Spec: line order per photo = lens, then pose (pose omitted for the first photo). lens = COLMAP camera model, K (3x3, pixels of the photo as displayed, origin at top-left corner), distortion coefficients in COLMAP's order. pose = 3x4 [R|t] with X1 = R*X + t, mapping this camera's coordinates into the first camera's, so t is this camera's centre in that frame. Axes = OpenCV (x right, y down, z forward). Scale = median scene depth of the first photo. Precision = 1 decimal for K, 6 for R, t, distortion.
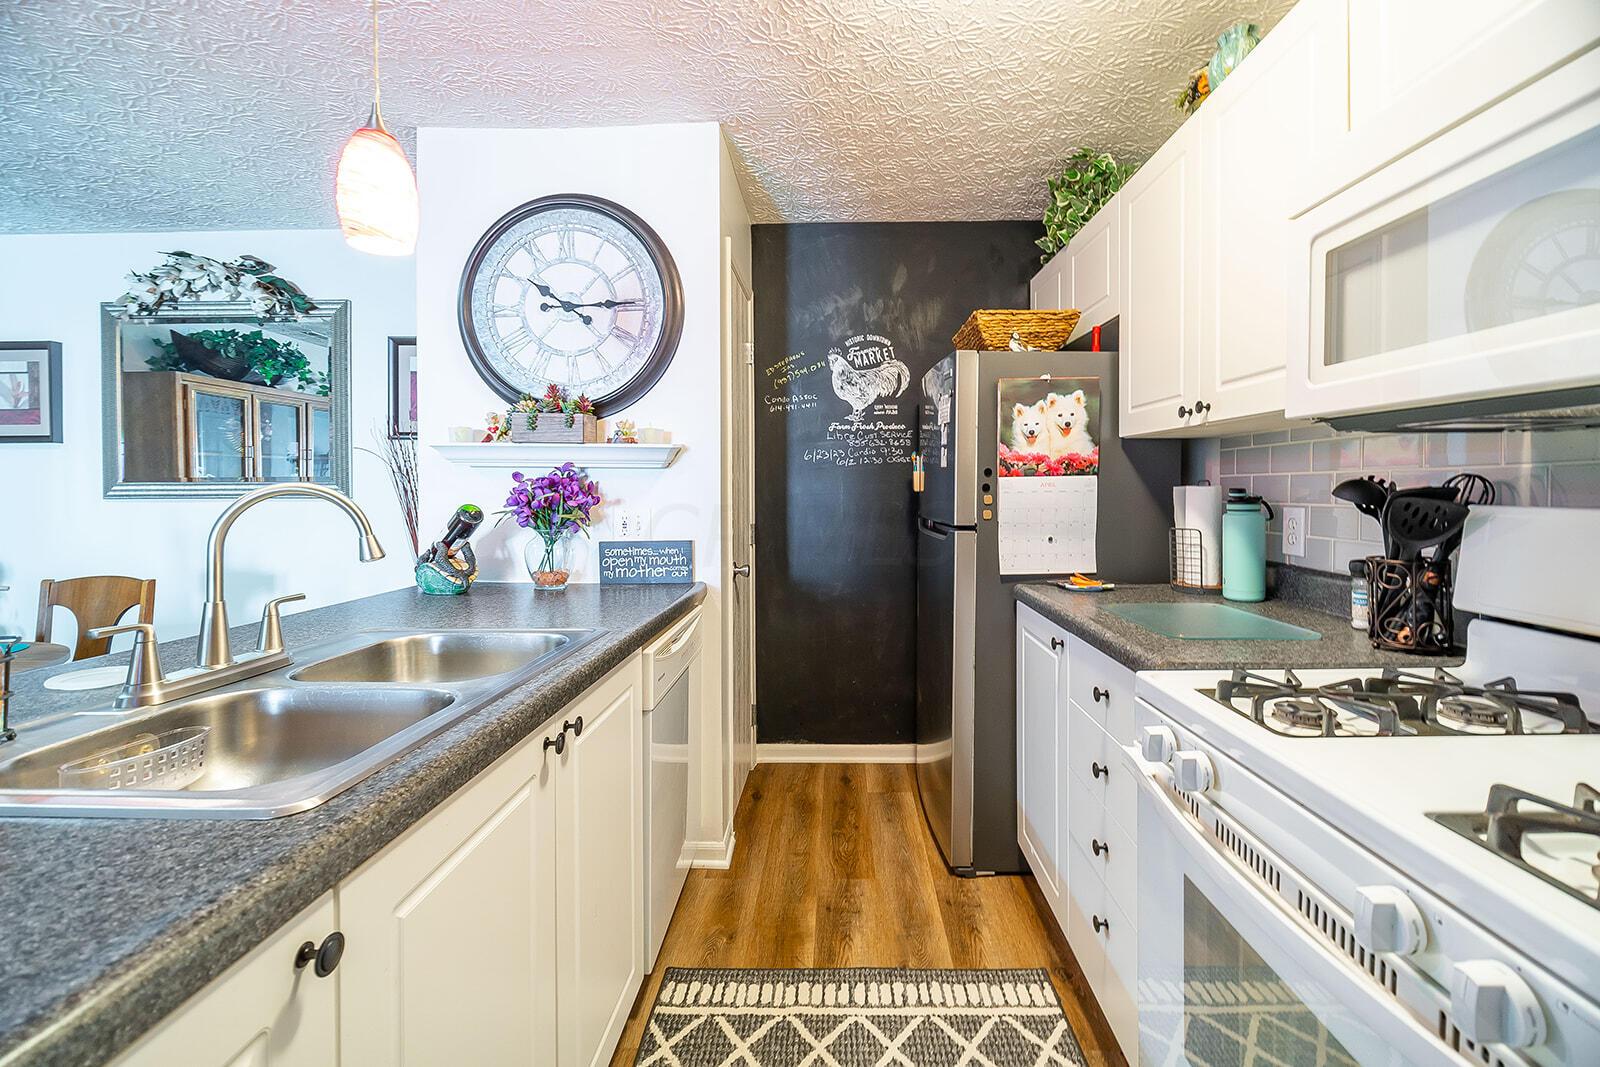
lens RADIAL K [[648.5, 0, 831.7], [0, 648.5, 497.8], [0, 0, 1]] dist [-0.000225, -0.000341]
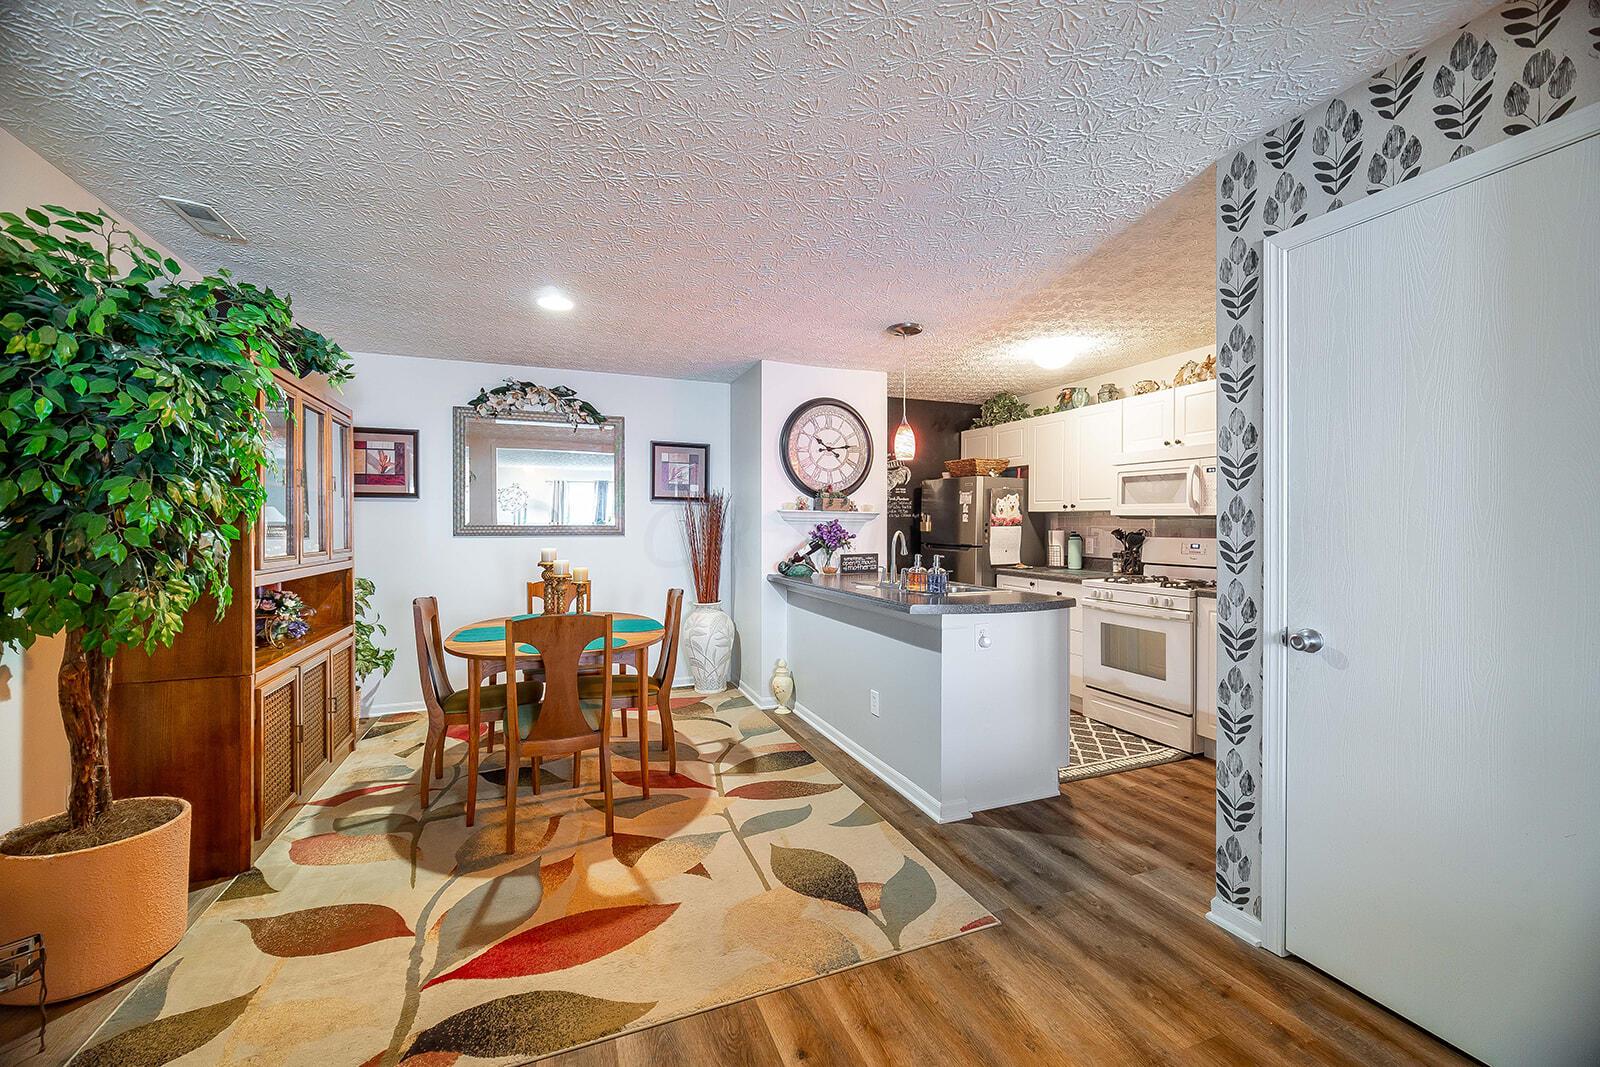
lens RADIAL K [[639.0, 0, 798.0], [0, 639.0, 528.7], [0, 0, 1]] dist [-0.002269, -0.000862]
pose [[0.923547, 0.002719, 0.383475, -1.412306], [-0.000395, 0.999981, -0.006140, -0.007774], [-0.383485, 0.005519, 0.923531, -1.032952]]
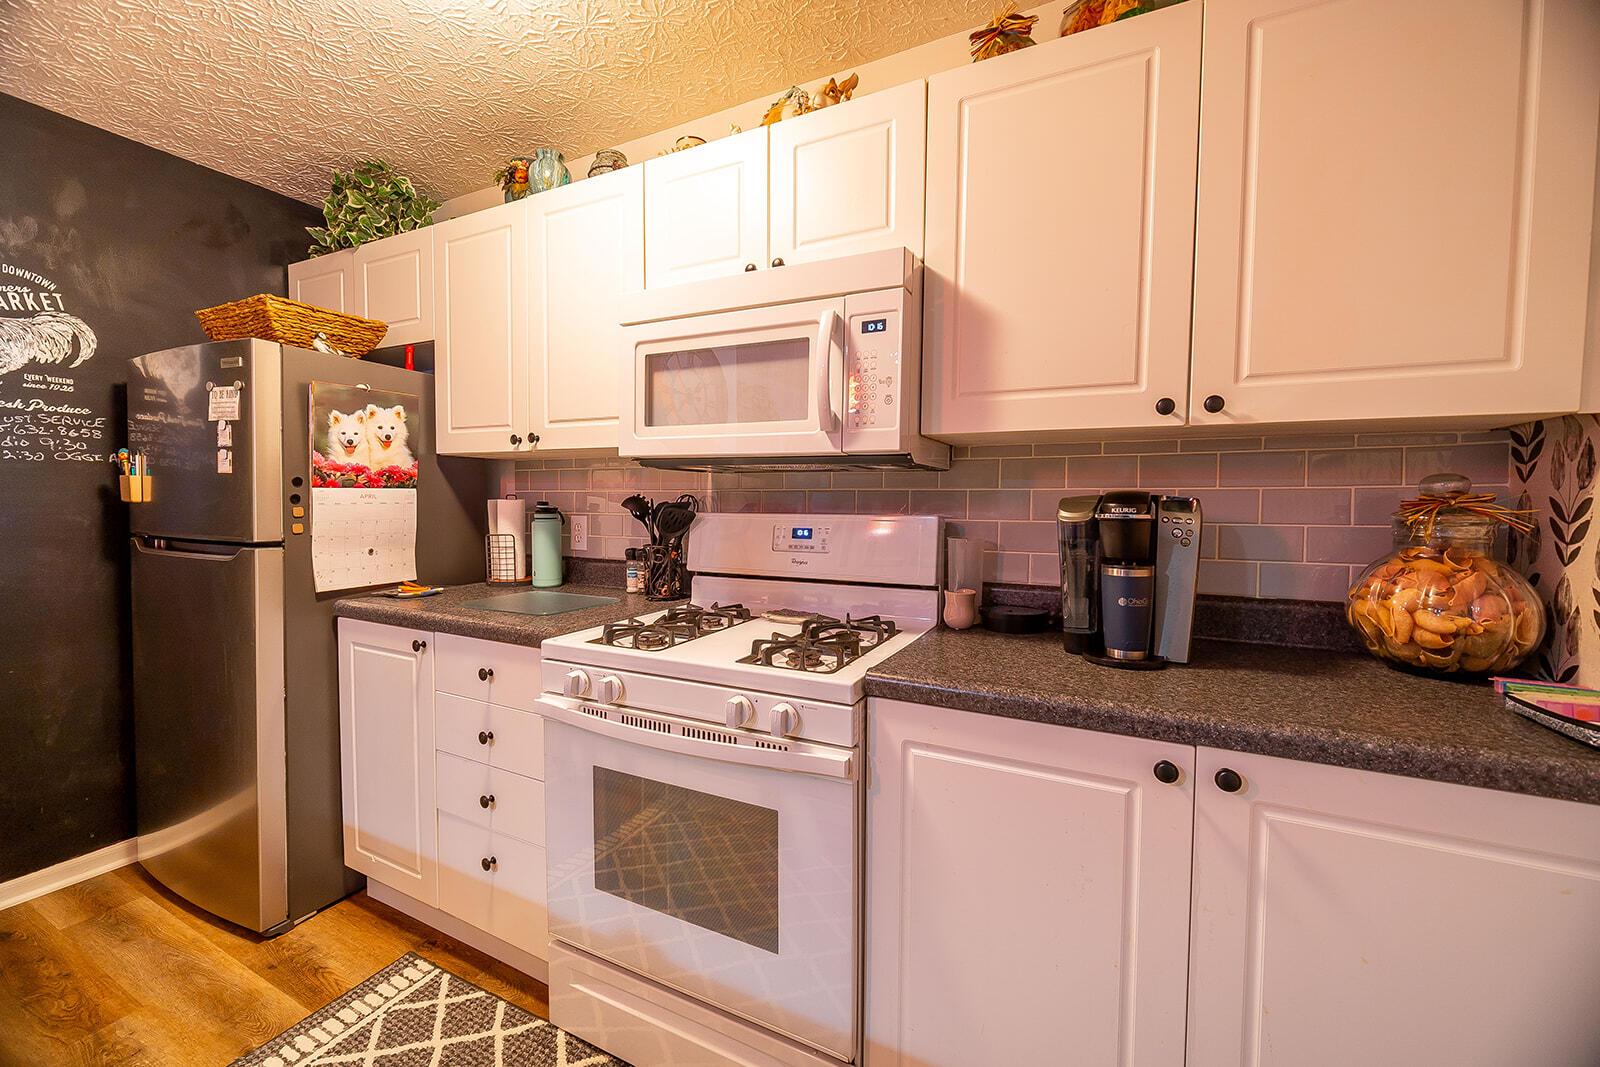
lens RADIAL K [[639.0, 0, 798.0], [0, 639.0, 528.7], [0, 0, 1]] dist [-0.002269, -0.000862]
pose [[0.443682, -0.031495, 0.895631, -0.252108], [0.004058, 0.999443, 0.033136, -0.000333], [-0.896175, -0.011068, 0.443562, -0.022754]]
